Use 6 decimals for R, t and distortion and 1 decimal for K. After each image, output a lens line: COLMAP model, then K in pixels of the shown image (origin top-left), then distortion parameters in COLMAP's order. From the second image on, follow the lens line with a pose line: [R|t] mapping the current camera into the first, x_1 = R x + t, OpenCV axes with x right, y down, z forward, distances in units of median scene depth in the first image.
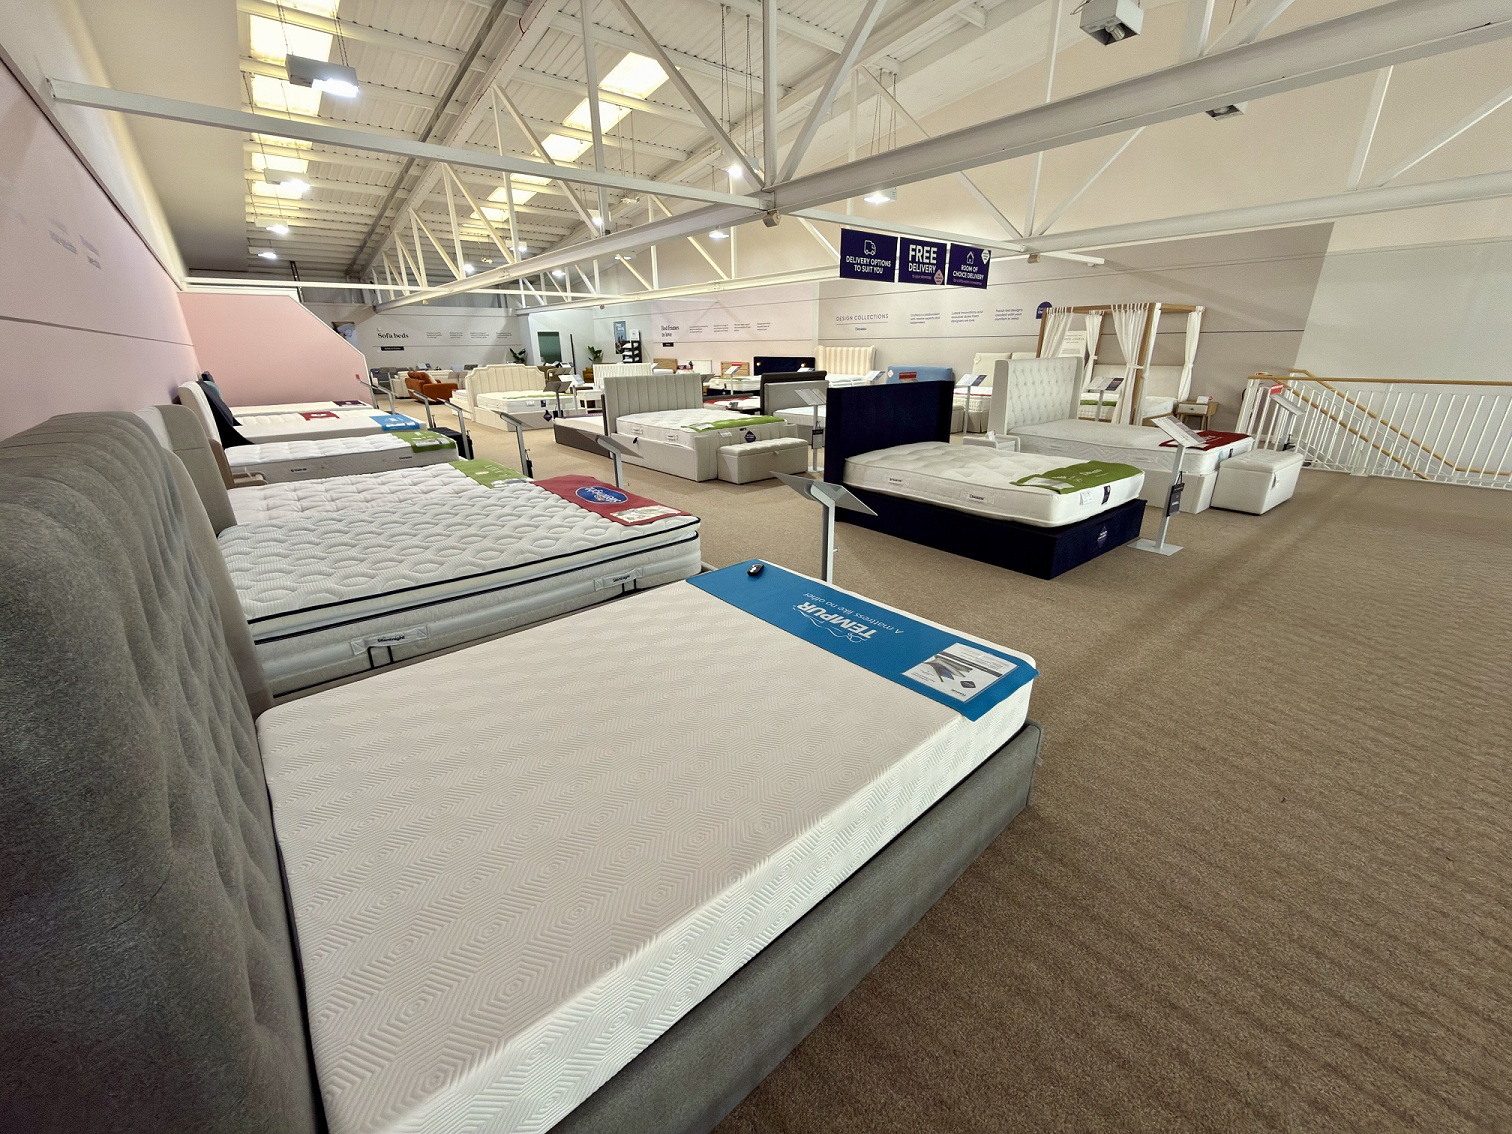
lens RADIAL K [[600.4, 0, 762.3], [0, 600.4, 568.5], [0, 0, 1]] dist [-0.001513, -0.000322]
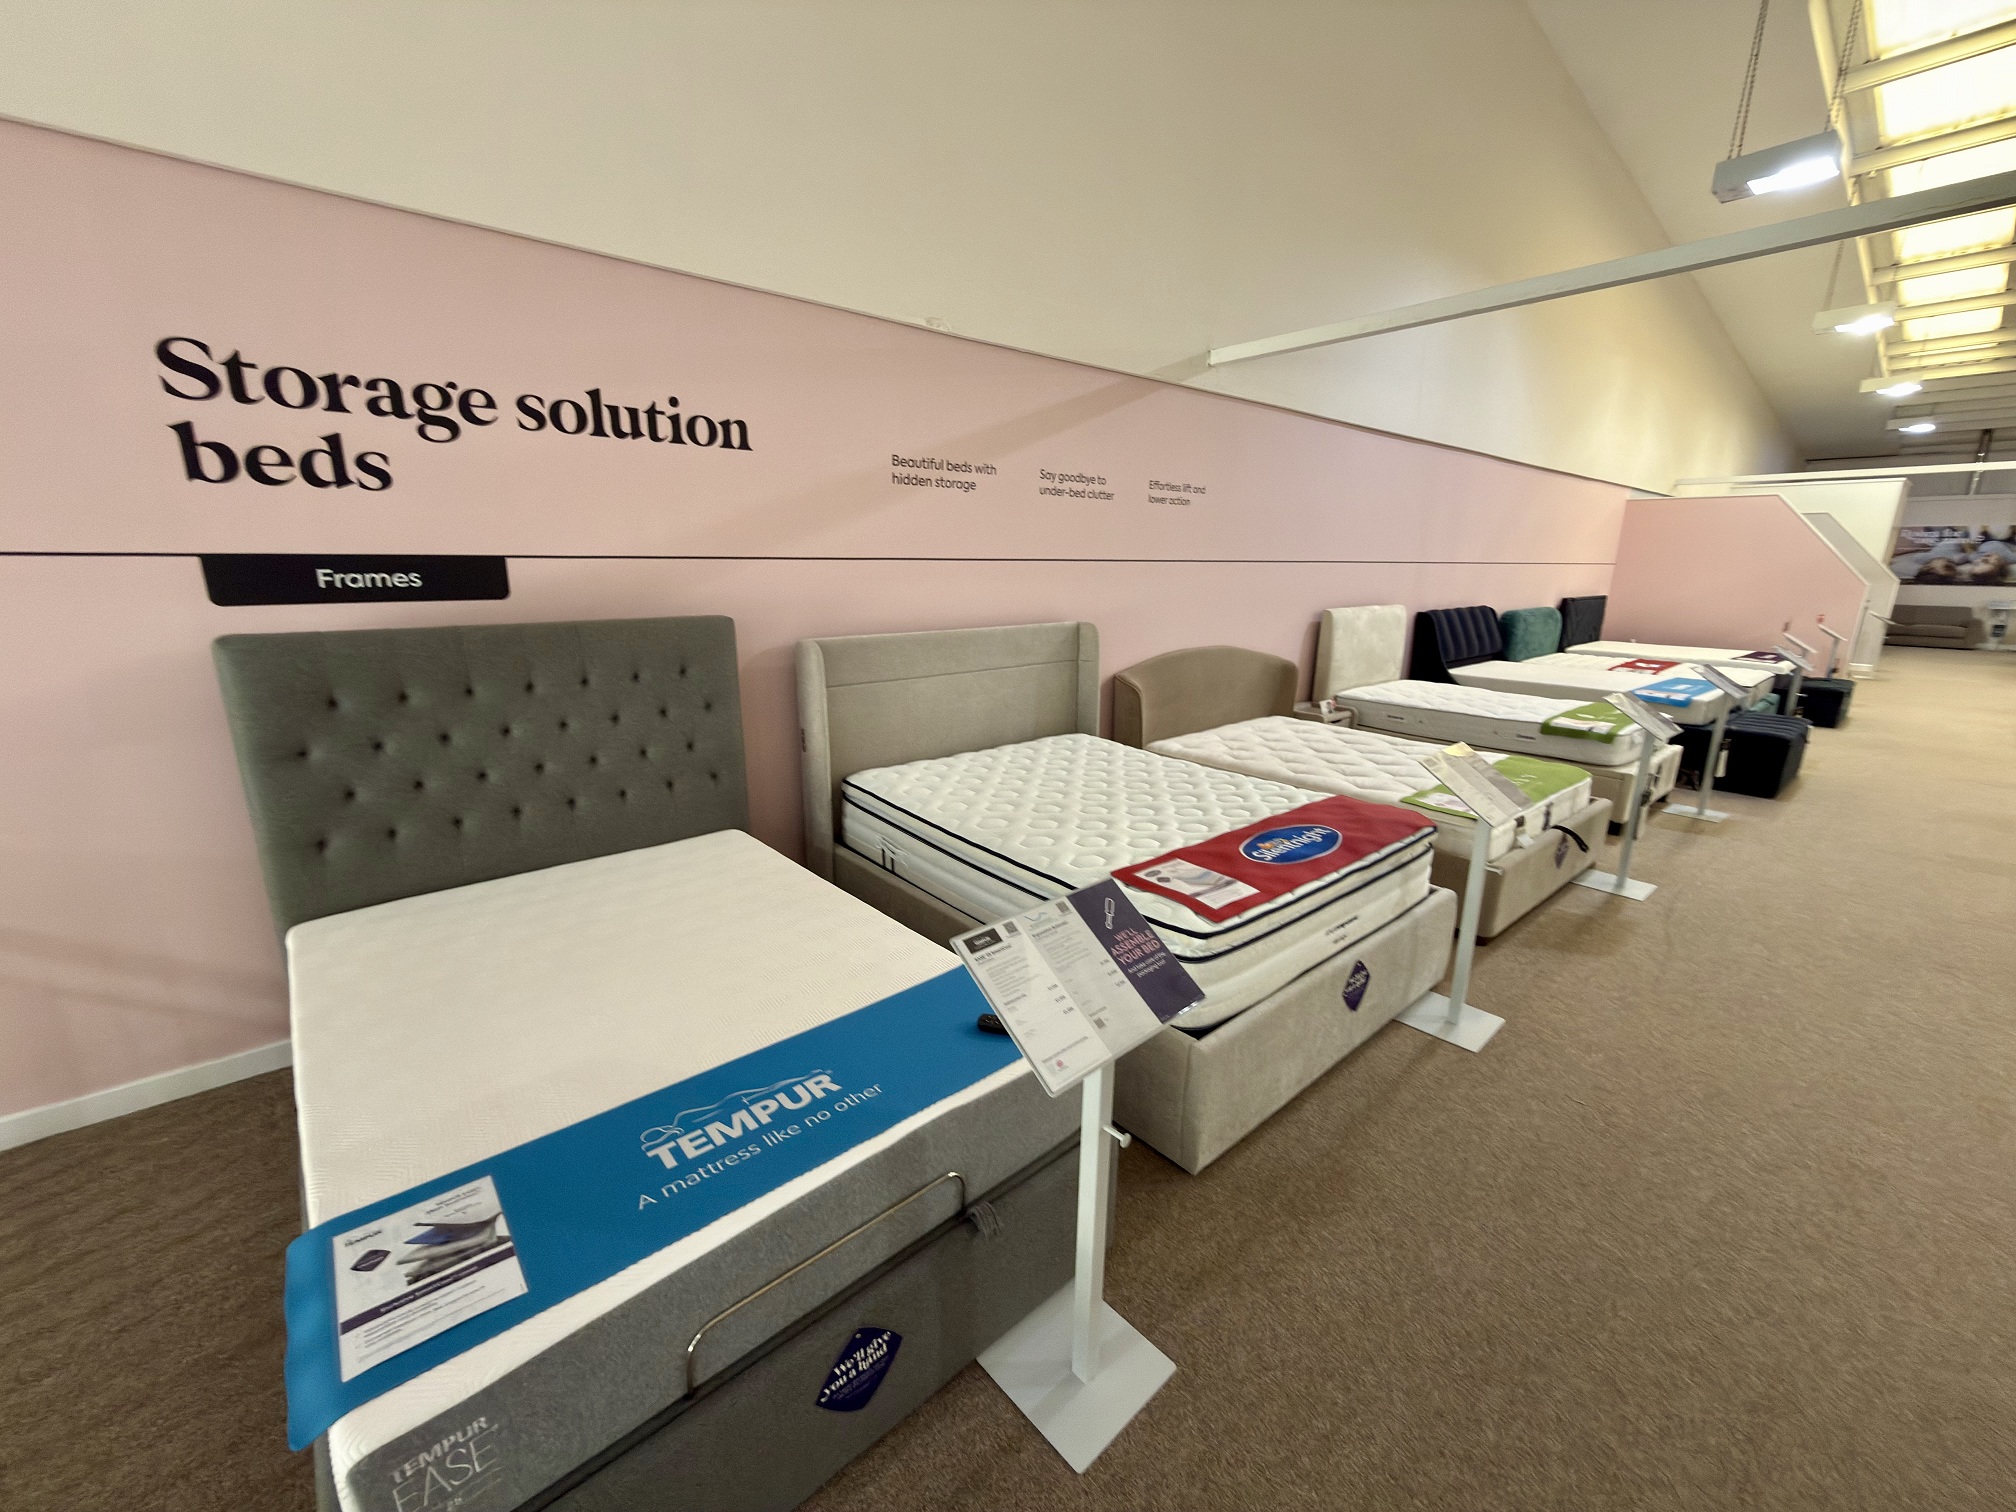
lens RADIAL K [[800.5, 0, 1002.9], [0, 800.5, 755.3], [0, 0, 1]] dist [-0.001513, -0.000322]
pose [[-0.016978, 0.246104, -0.969095, 0.515113], [-0.354837, 0.904663, 0.235958, -0.318811], [0.934774, 0.347877, 0.071967, 0.756895]]
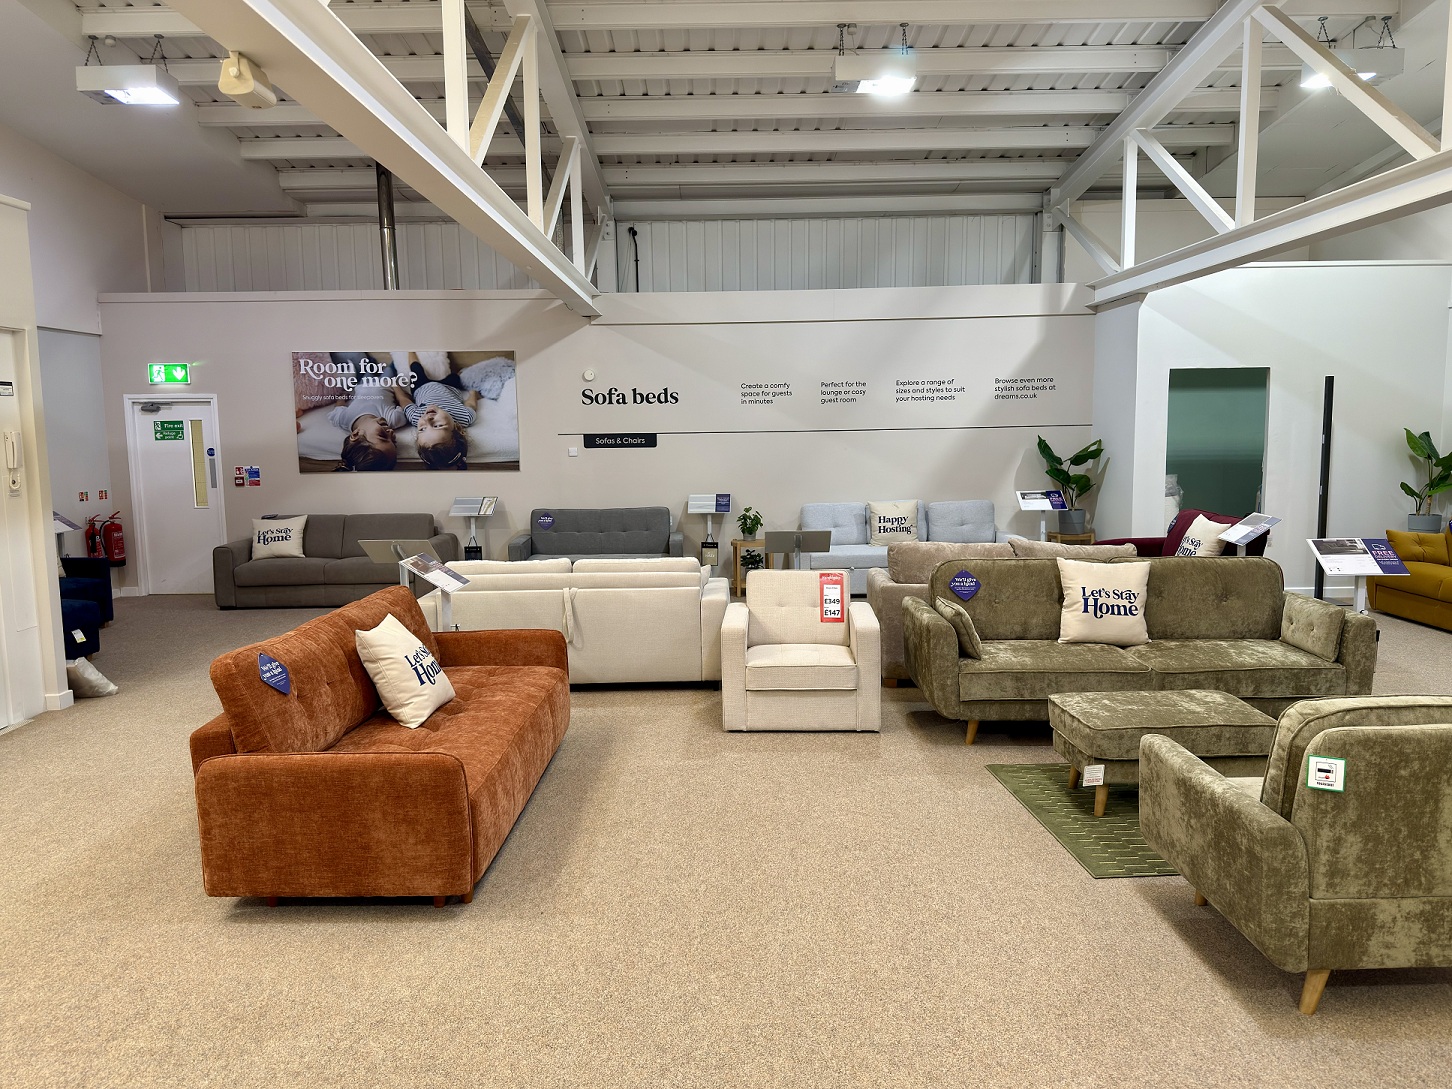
lens RADIAL K [[1067.1, 0, 727.1], [0, 1067.1, 548.8], [0, 0, 1]] dist [0.003781, -0.000884]
pose [[0.755476, 0.074262, -0.650954, -1.615114], [-0.222476, 0.963598, -0.148269, -1.610998], [0.616247, 0.256835, 0.744496, 4.250433]]
